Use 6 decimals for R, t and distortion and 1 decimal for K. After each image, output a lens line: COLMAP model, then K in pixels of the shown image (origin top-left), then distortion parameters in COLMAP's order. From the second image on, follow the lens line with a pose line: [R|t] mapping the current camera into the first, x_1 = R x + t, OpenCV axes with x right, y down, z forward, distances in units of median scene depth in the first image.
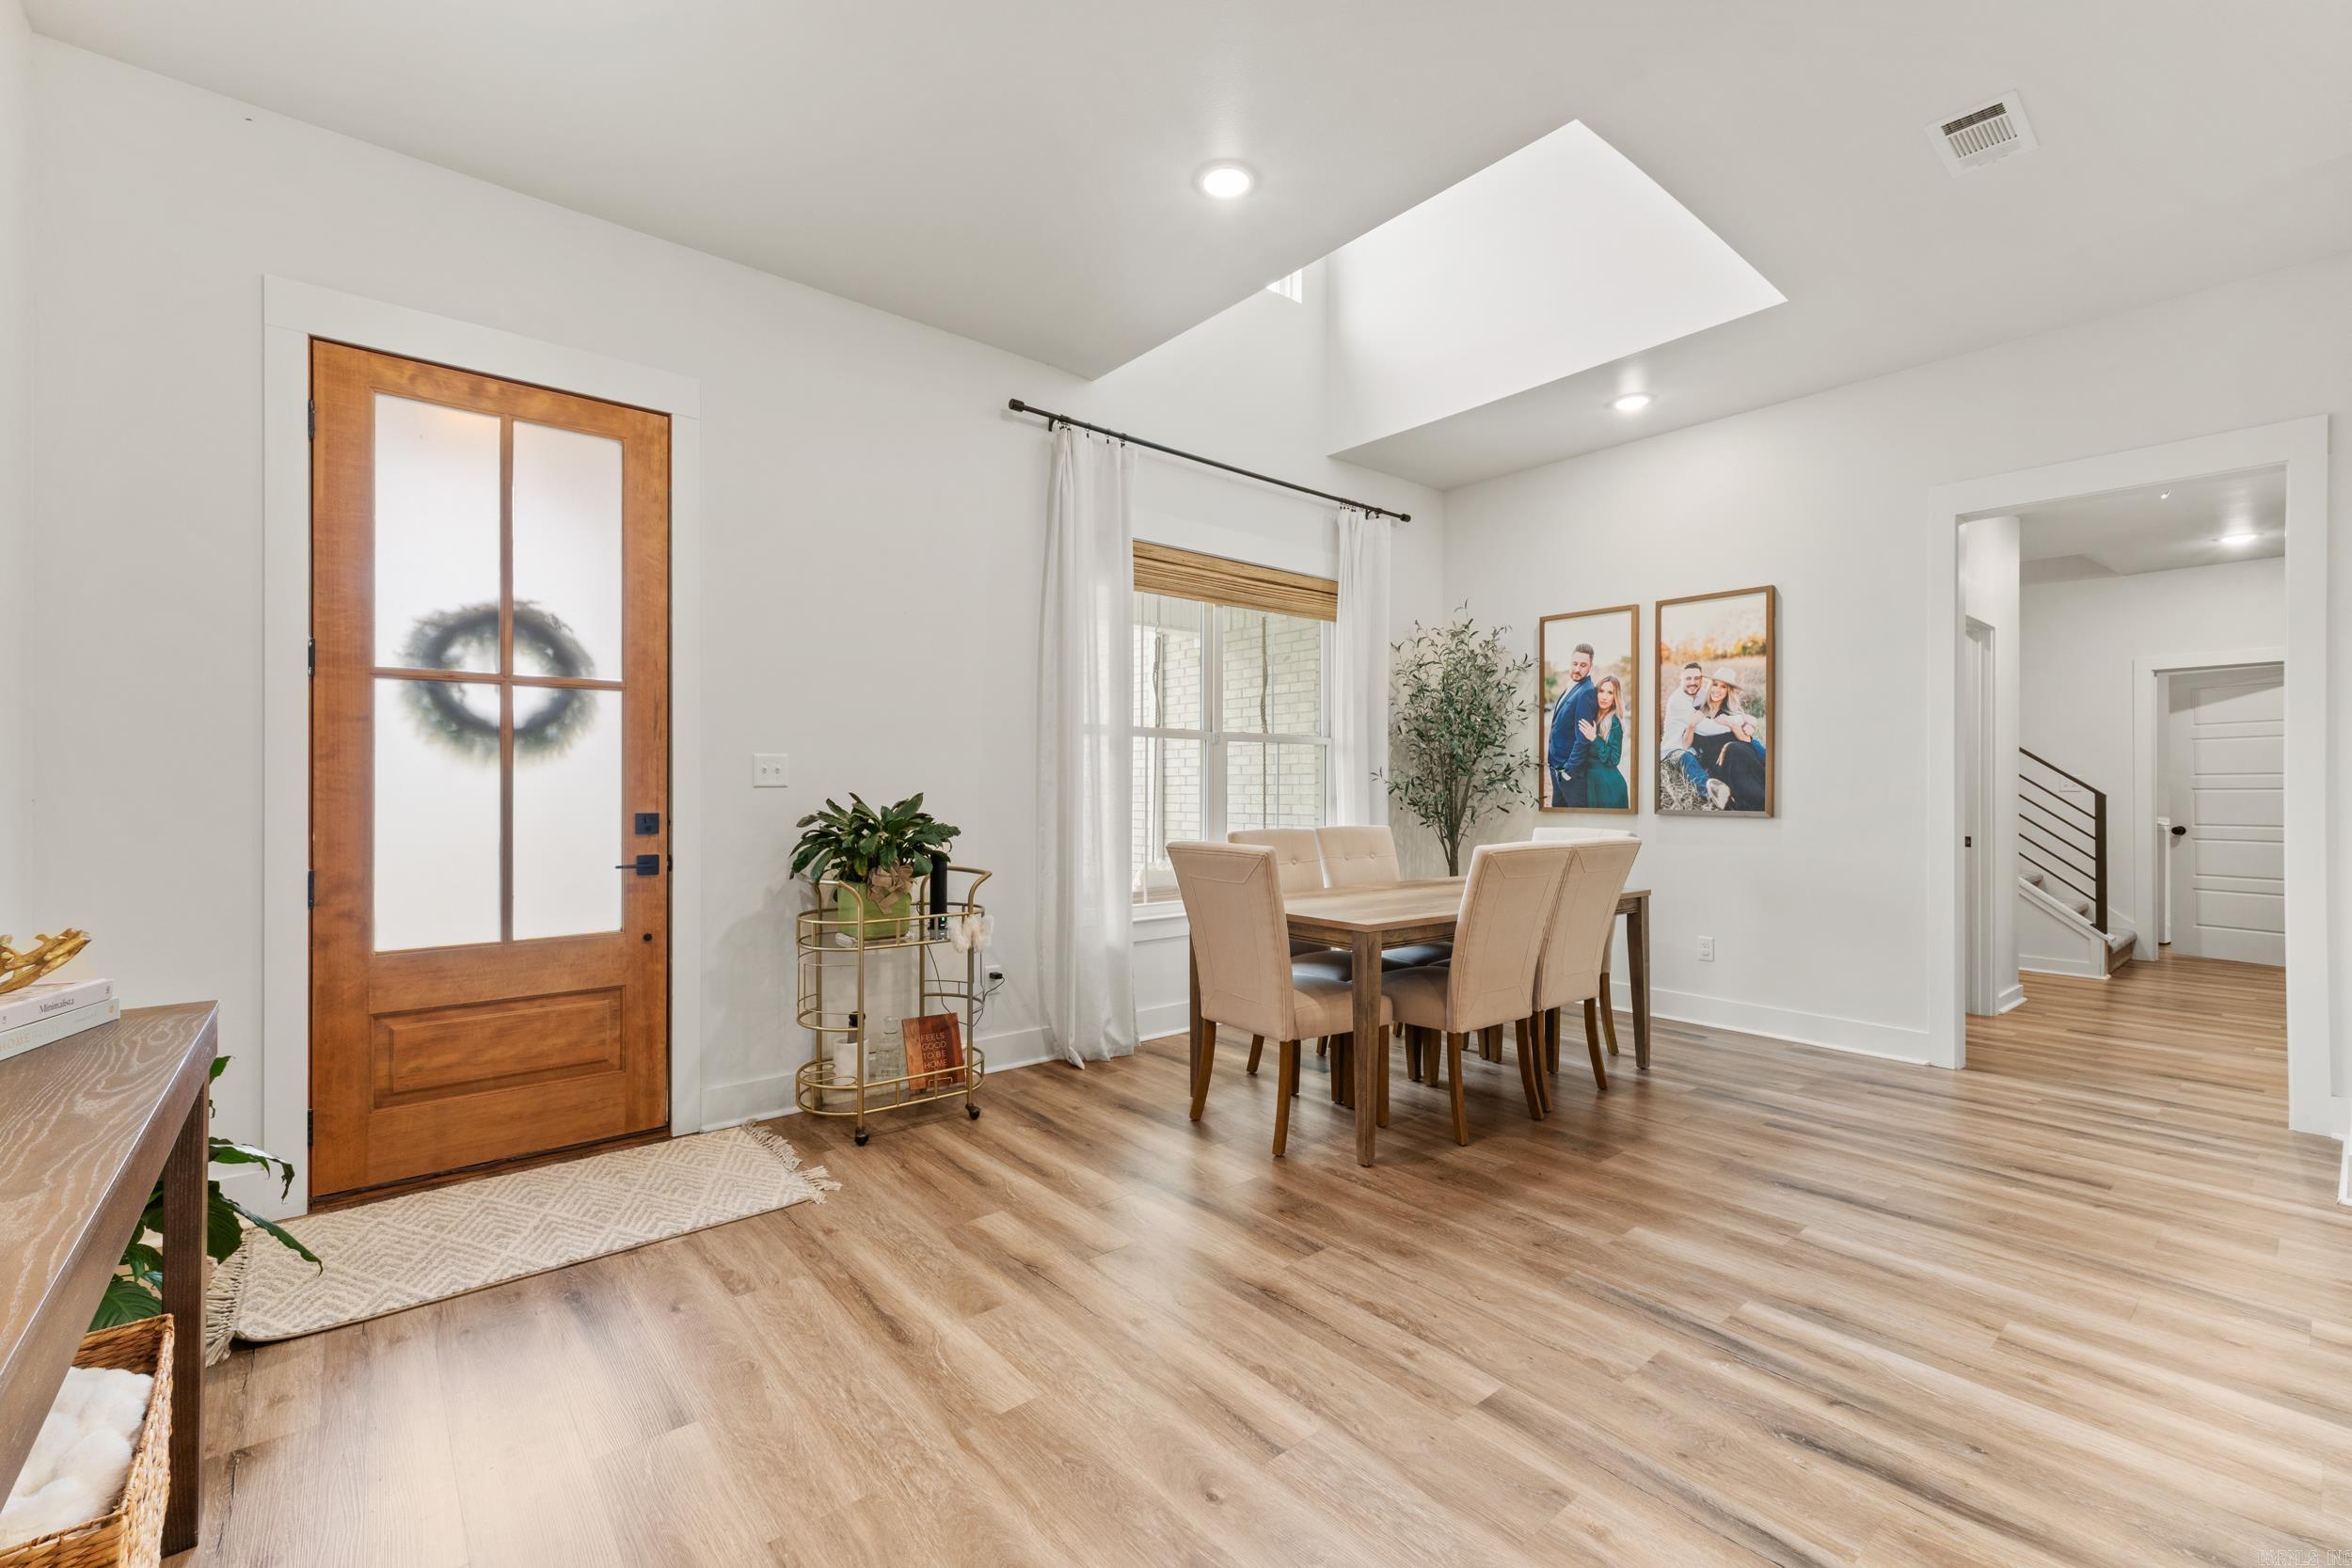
lens RADIAL K [[1004.1, 0, 1173.6], [0, 1004.1, 782.7], [0, 0, 1]] dist [0.001355, -0.000131]
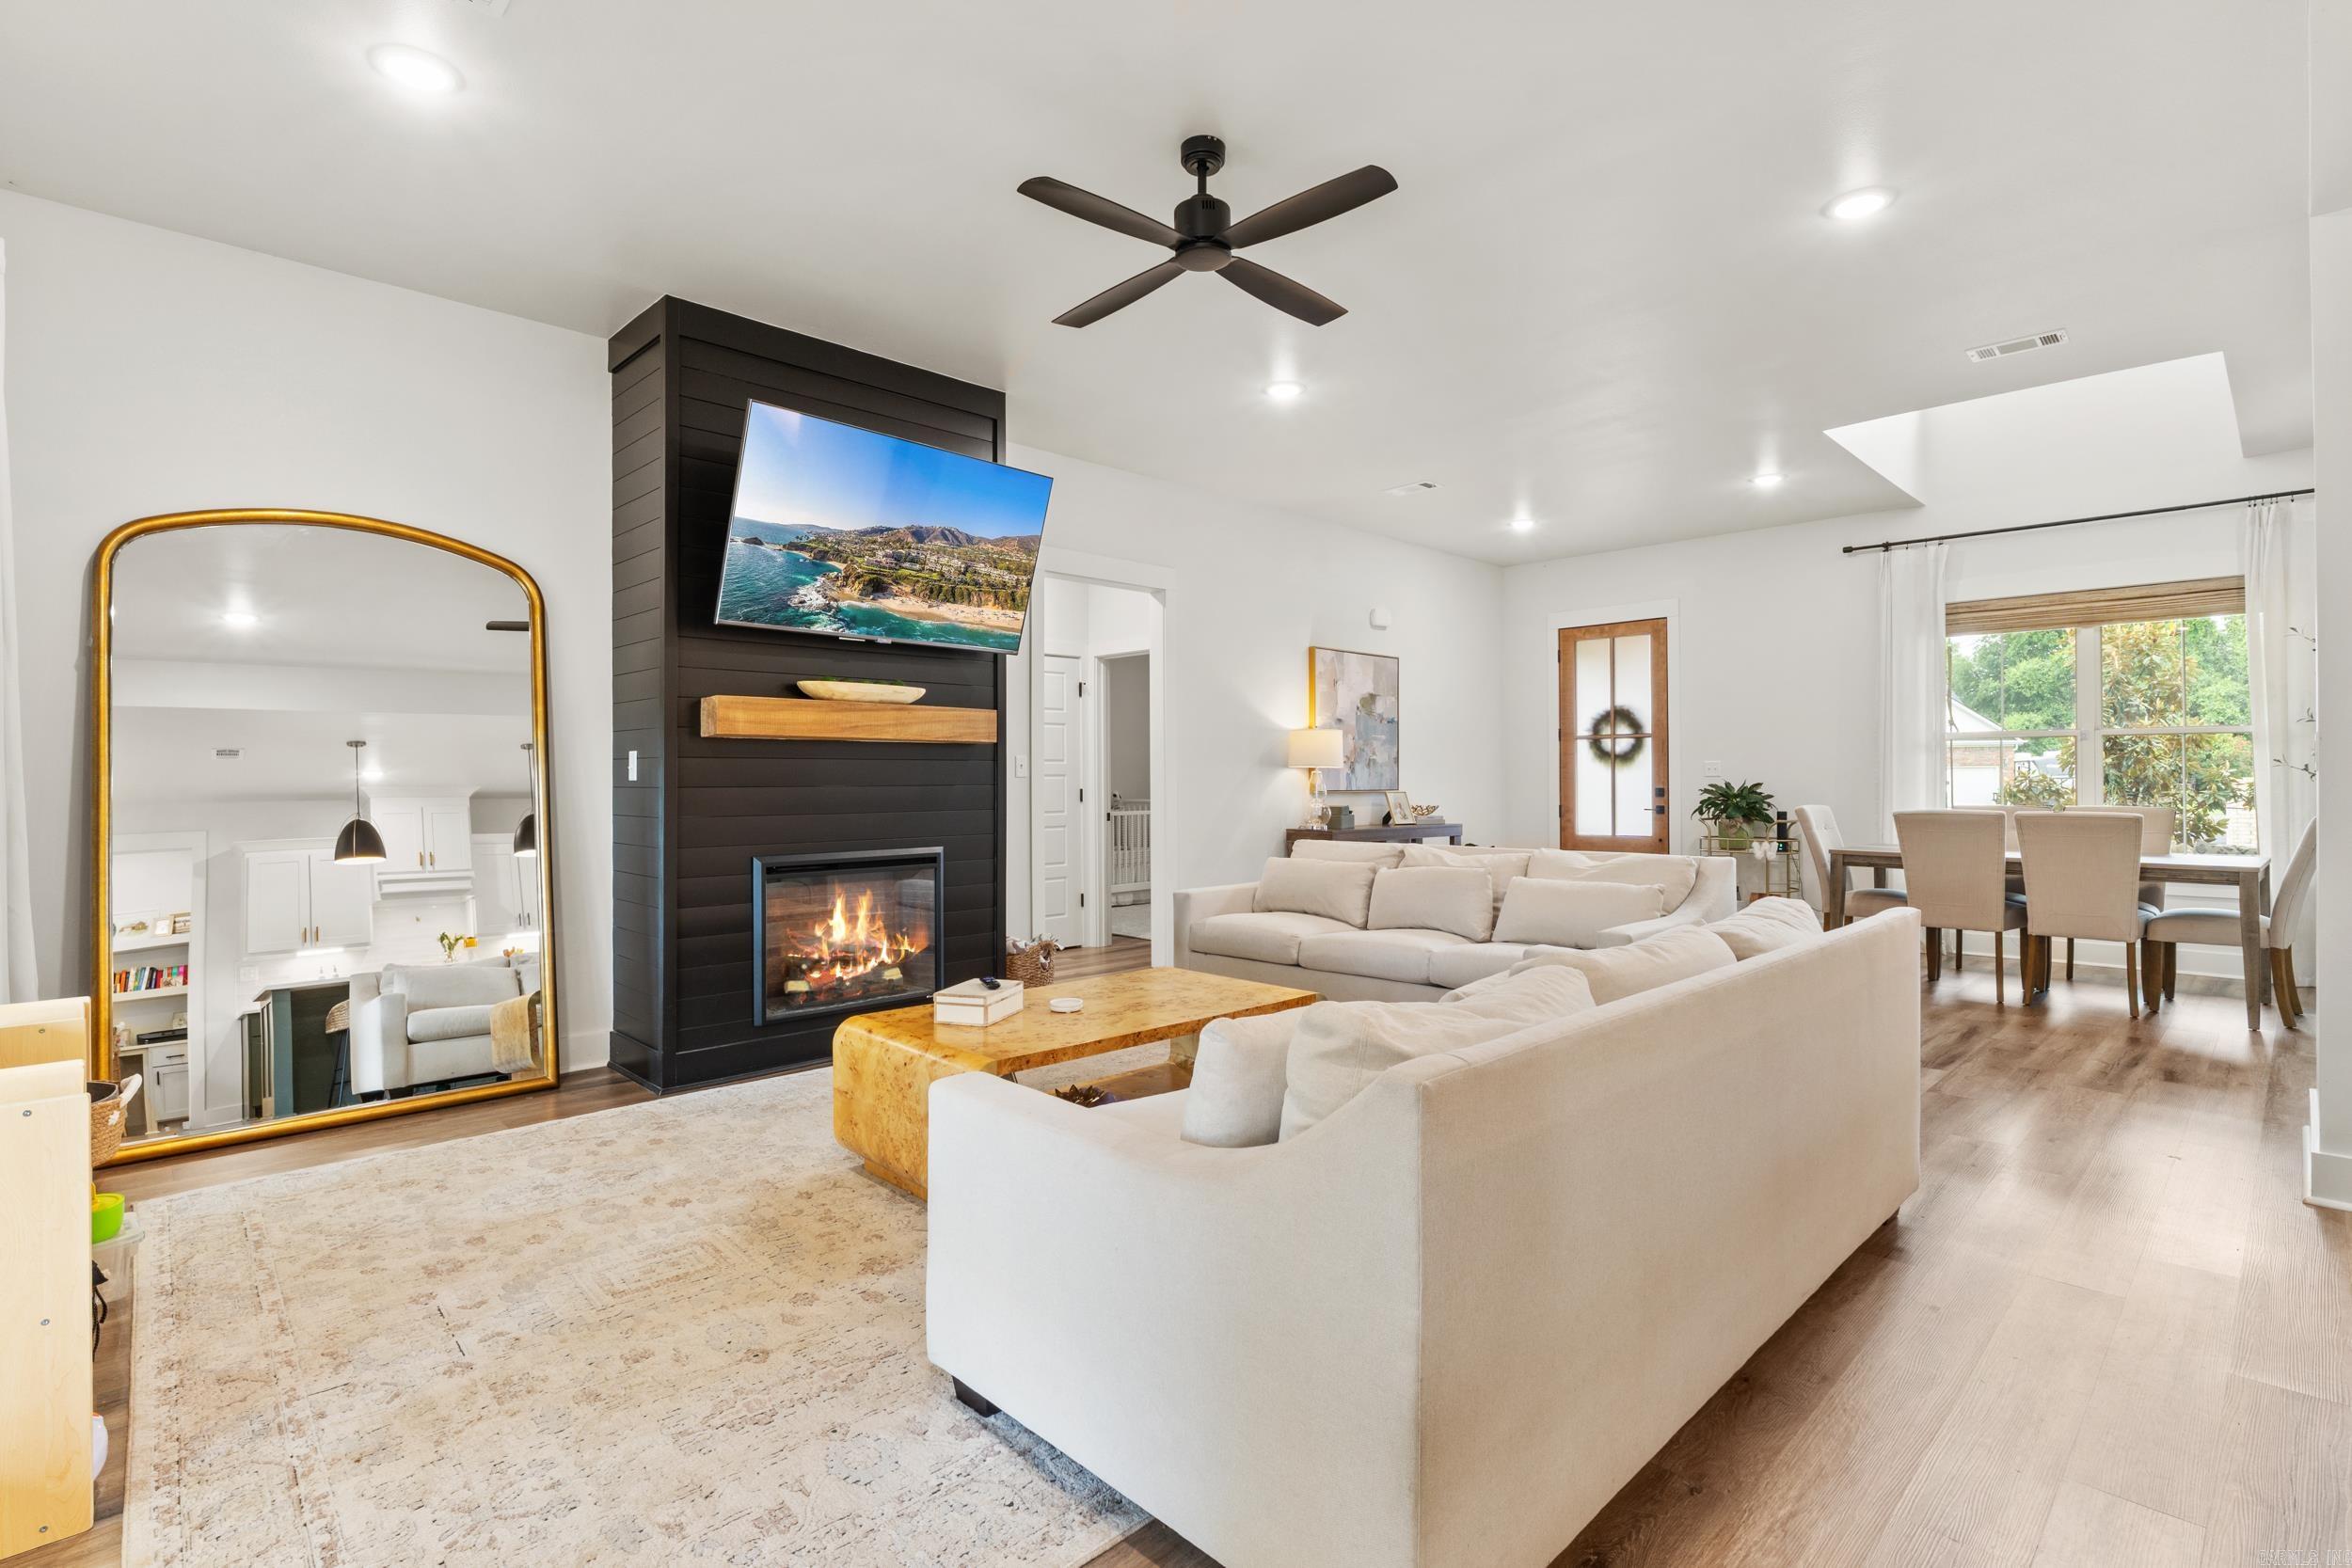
lens RADIAL K [[1094.7, 0, 1178.4], [0, 1094.7, 761.1], [0, 0, 1]] dist [-0.026758, 0.000350]
pose [[0.070198, -0.020663, -0.997319, 1.974056], [0.010491, 0.999745, -0.019974, 0.006556], [0.997478, -0.009061, 0.070397, -0.322558]]
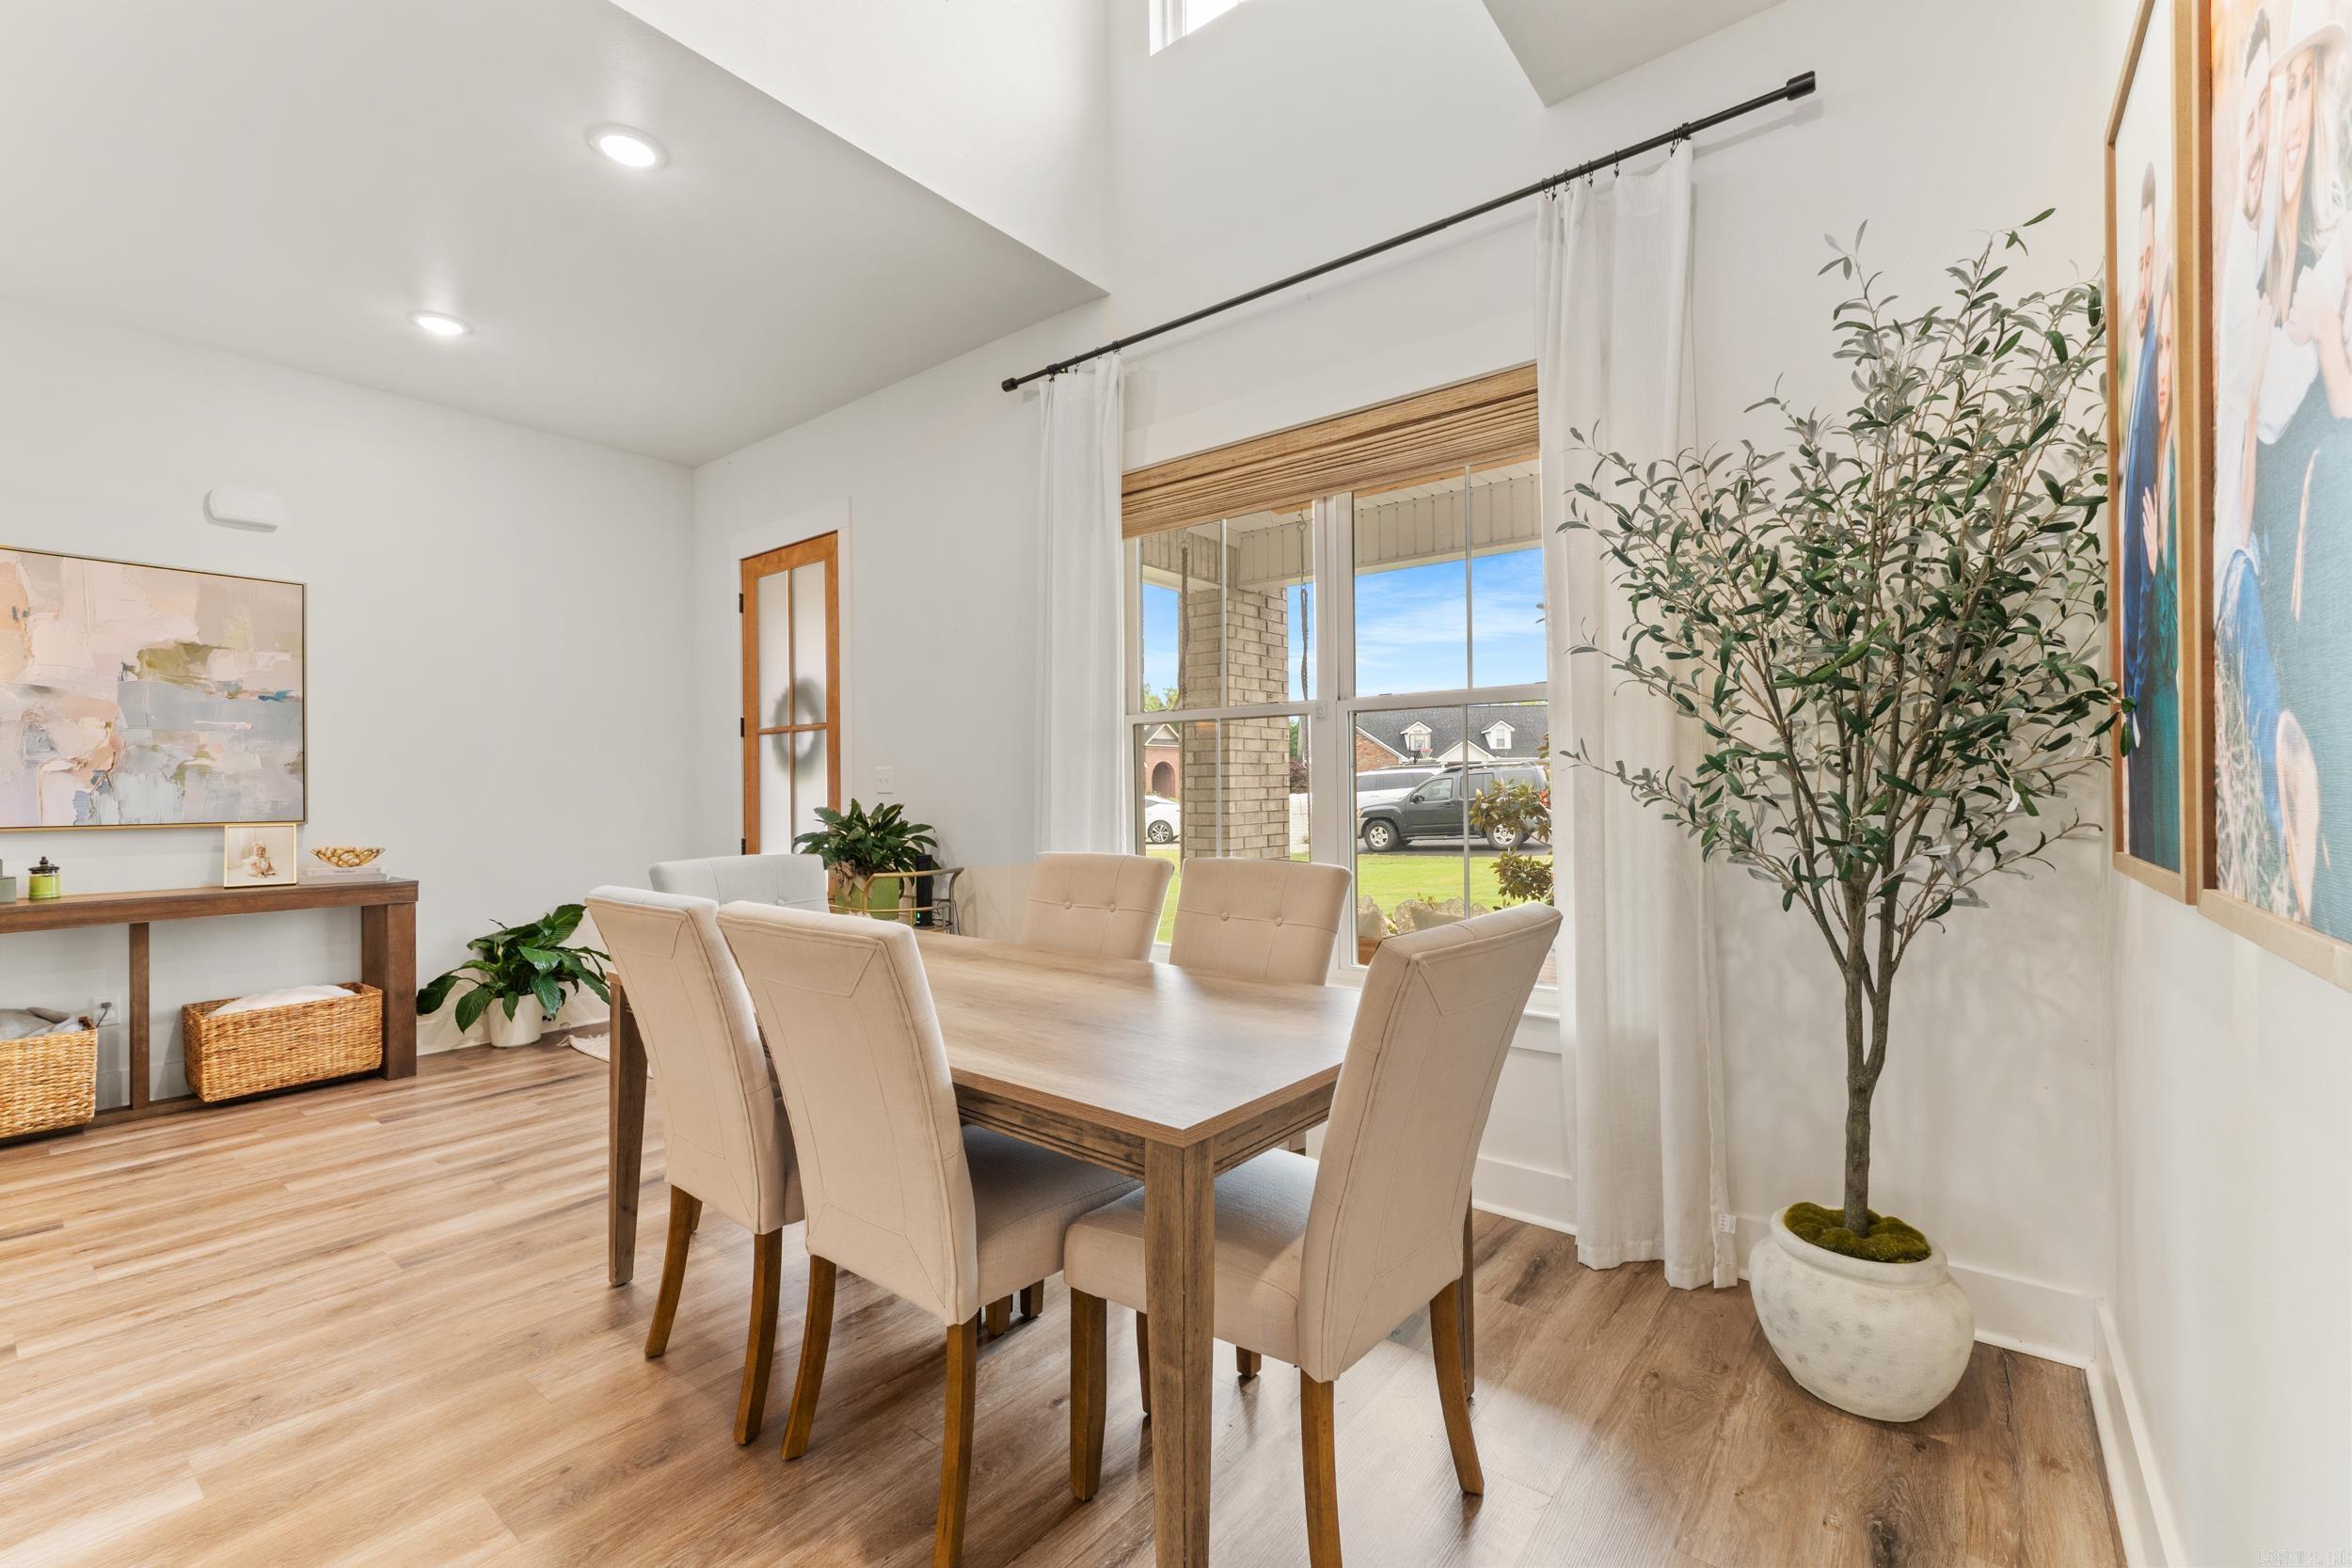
lens RADIAL K [[987.1, 0, 1189.6], [0, 987.1, 789.6], [0, 0, 1]] dist [-0.001722, -0.000274]
pose [[0.209215, -0.005497, -0.977854, 0.972891], [0.015782, 0.999873, -0.002244, 0.008893], [0.977742, -0.014963, 0.209275, 1.208409]]
